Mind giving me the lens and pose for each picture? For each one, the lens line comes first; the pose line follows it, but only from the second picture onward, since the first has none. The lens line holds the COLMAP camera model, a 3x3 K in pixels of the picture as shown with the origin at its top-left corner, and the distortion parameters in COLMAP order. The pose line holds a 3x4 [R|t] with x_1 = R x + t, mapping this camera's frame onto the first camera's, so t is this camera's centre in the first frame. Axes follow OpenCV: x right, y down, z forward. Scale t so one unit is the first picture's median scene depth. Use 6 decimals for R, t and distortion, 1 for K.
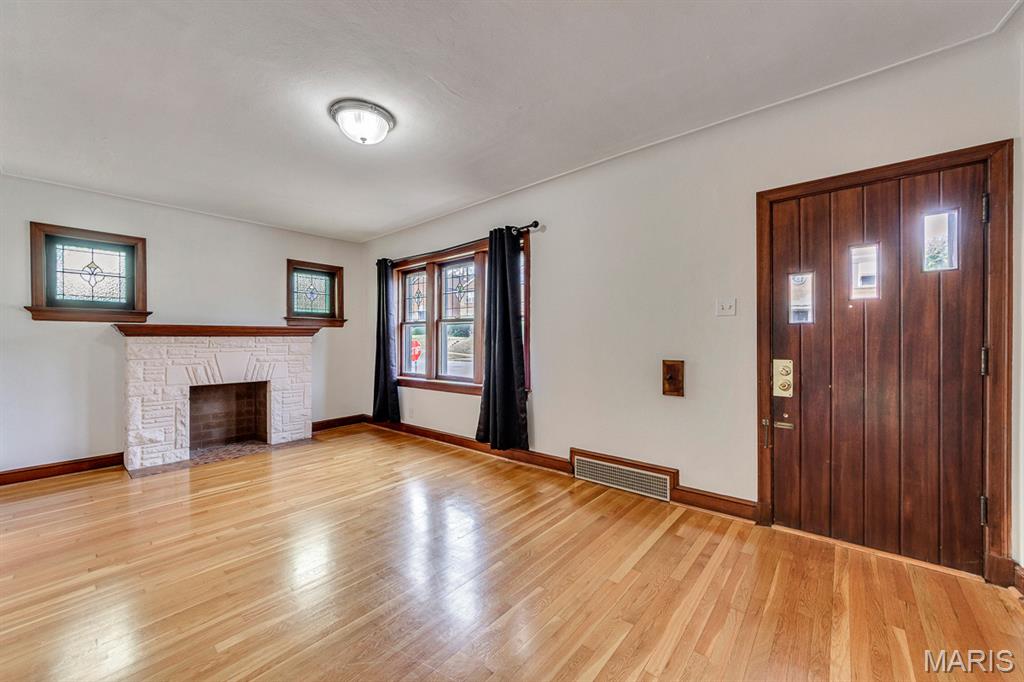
lens RADIAL K [[398.6, 0, 510.3], [0, 398.6, 343.7], [0, 0, 1]] dist [-0.004465, 0.000077]
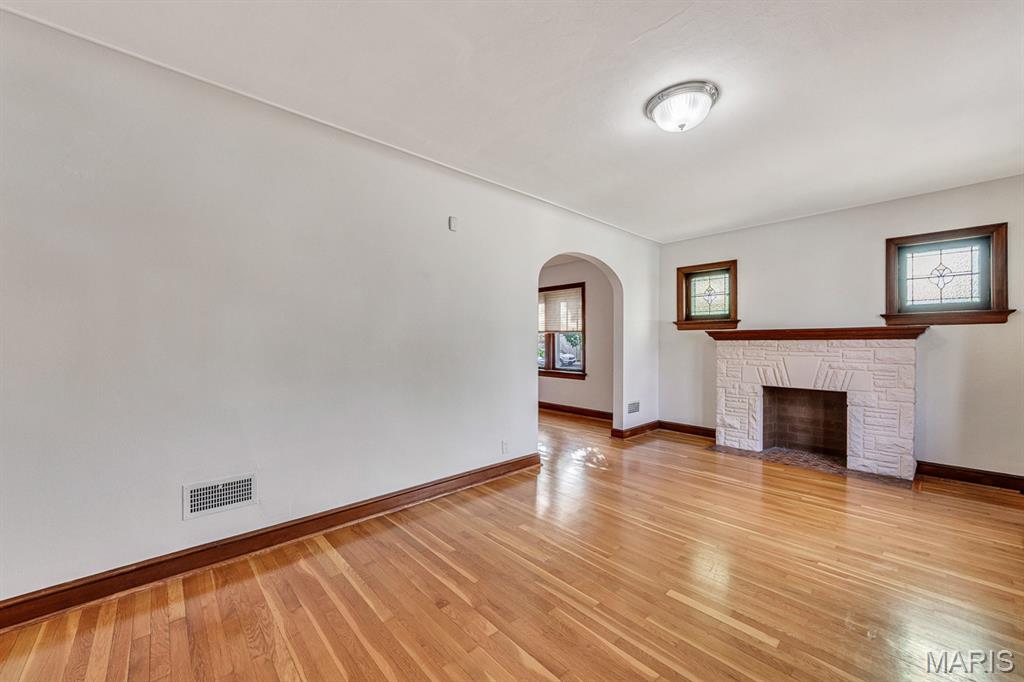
lens RADIAL K [[398.6, 0, 511.6], [0, 398.6, 339.3], [0, 0, 1]] dist [-0.004465, 0.000077]
pose [[-0.141108, -0.005515, -0.989979, 0.366160], [-0.012705, 0.999912, -0.003759, -0.007313], [0.989913, 0.012047, -0.141166, 0.461954]]
